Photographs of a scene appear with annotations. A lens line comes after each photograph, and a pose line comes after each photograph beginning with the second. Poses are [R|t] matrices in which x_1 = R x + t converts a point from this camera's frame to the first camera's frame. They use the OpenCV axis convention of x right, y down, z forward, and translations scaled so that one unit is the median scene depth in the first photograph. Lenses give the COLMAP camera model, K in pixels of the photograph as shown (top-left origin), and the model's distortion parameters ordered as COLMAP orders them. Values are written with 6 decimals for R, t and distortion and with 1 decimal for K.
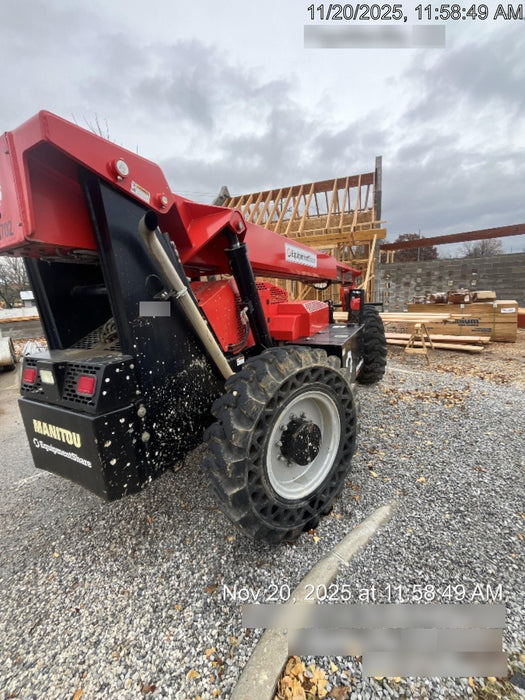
lens RADIAL K [[281.8, 0, 263.0], [0, 281.8, 350.3], [0, 0, 1]] dist [0.002915, 0.000282]
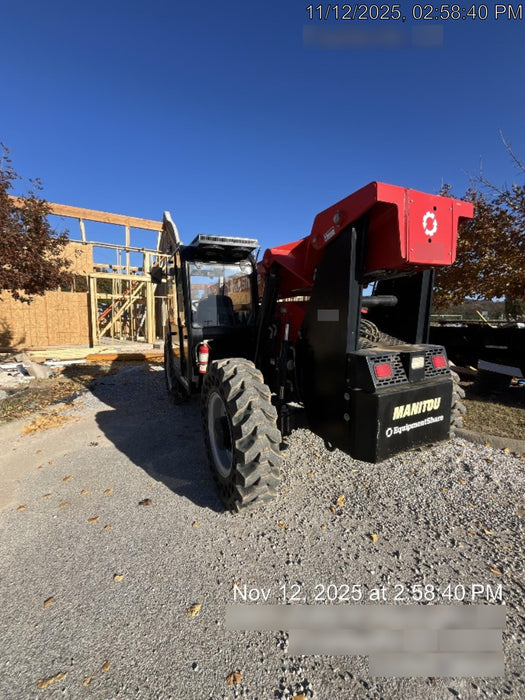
lens RADIAL K [[281.8, 0, 258.2], [0, 281.8, 349.2], [0, 0, 1]] dist [0.002915, 0.000282]
pose [[0.605197, -0.063576, 0.793533, -2.028337], [0.161606, 0.985862, -0.044266, -0.025795], [-0.779500, 0.155030, 0.606915, 0.707543]]
